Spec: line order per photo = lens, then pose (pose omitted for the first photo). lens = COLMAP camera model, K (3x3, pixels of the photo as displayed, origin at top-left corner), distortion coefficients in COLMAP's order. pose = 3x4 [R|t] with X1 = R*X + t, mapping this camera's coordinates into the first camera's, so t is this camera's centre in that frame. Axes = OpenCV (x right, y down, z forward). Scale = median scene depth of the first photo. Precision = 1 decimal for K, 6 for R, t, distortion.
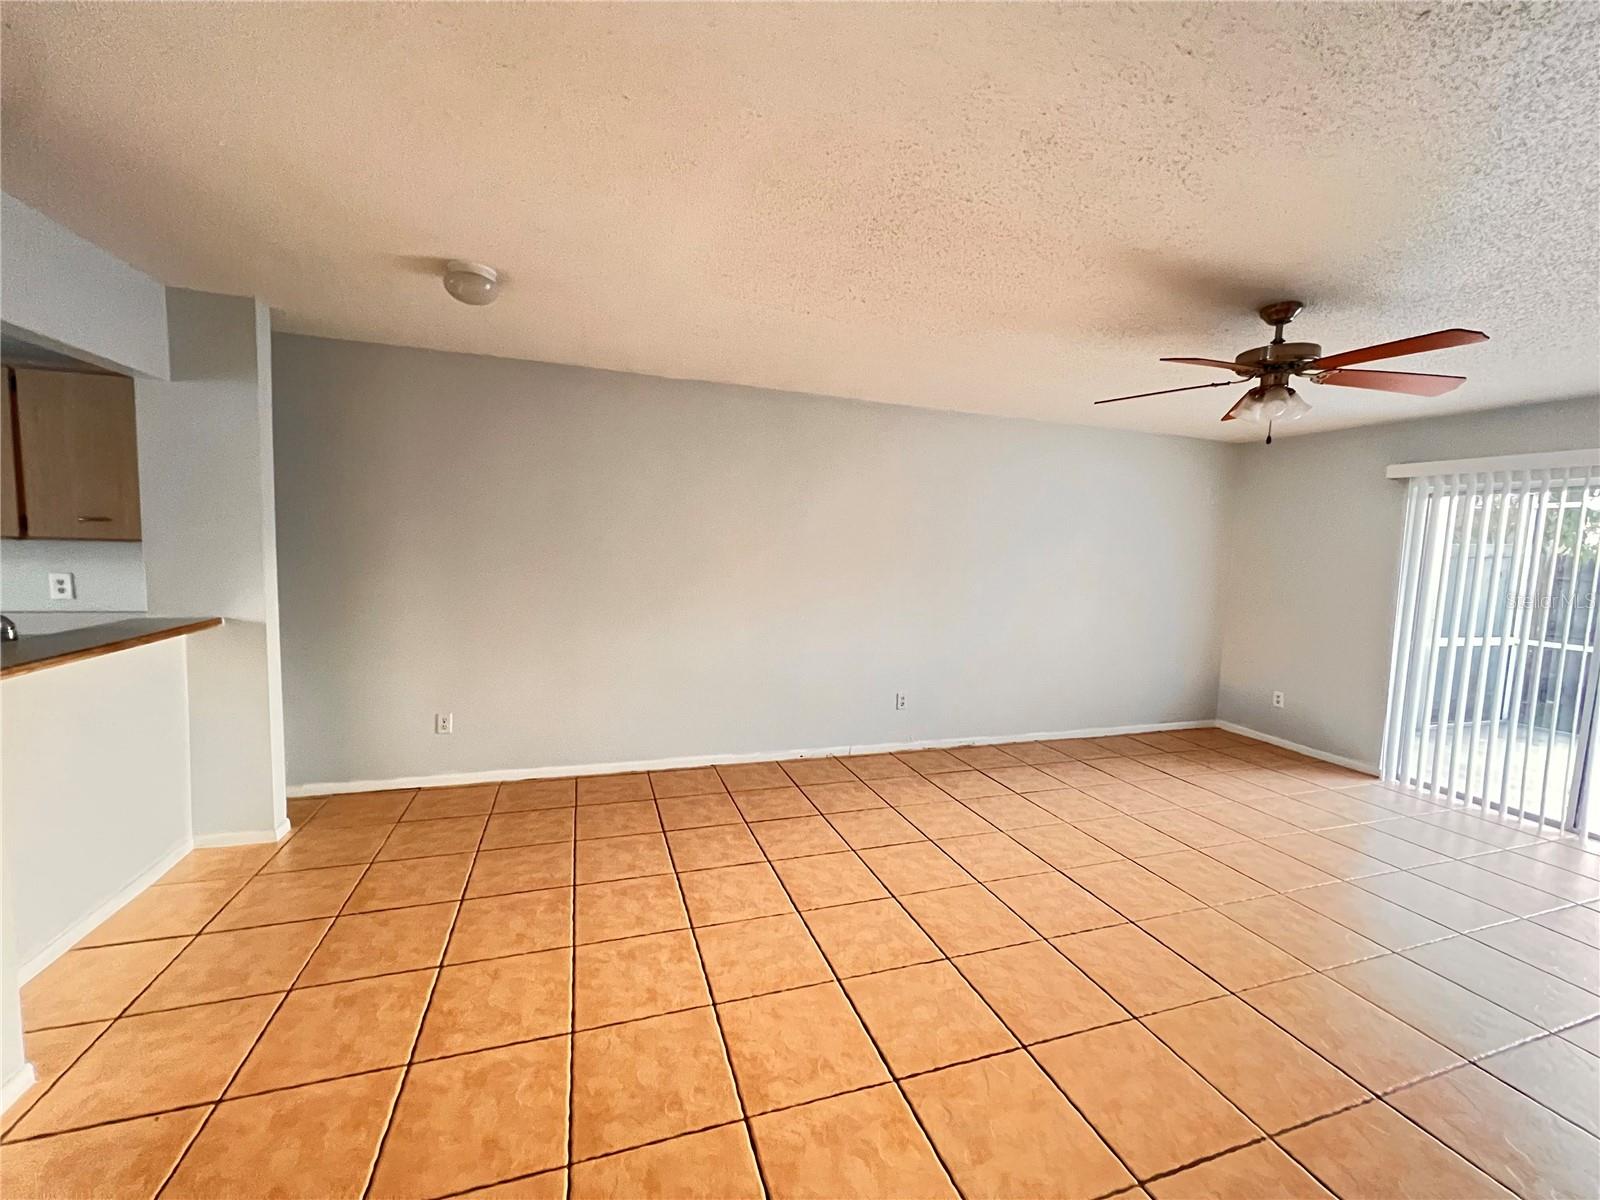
lens RADIAL K [[642.7, 0, 806.2], [0, 642.7, 588.8], [0, 0, 1]] dist [0.006900, -0.000420]
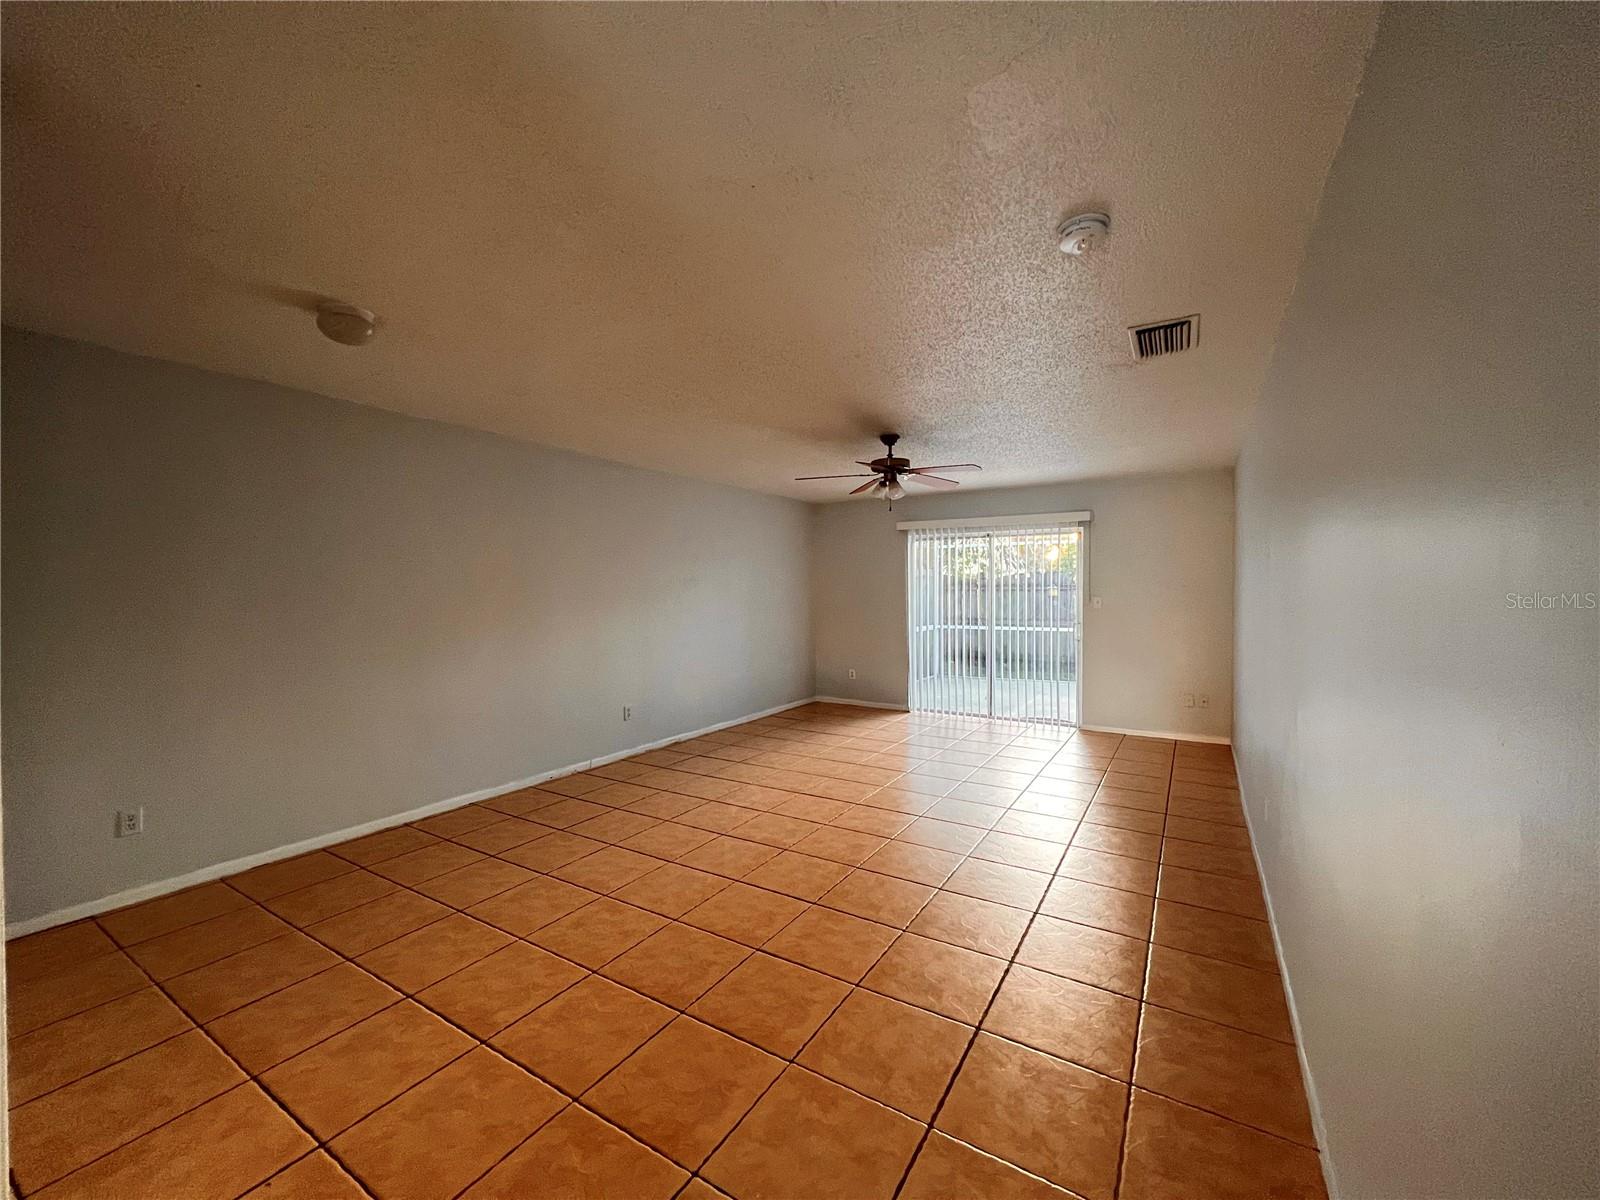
lens RADIAL K [[637.1, 0, 792.6], [0, 637.1, 612.7], [0, 0, 1]] dist [0.015247, 0.000517]
pose [[0.782179, -0.061718, 0.619990, -0.368463], [0.070693, 0.997447, 0.010106, 0.003678], [-0.619031, 0.035924, 0.784545, -0.110908]]
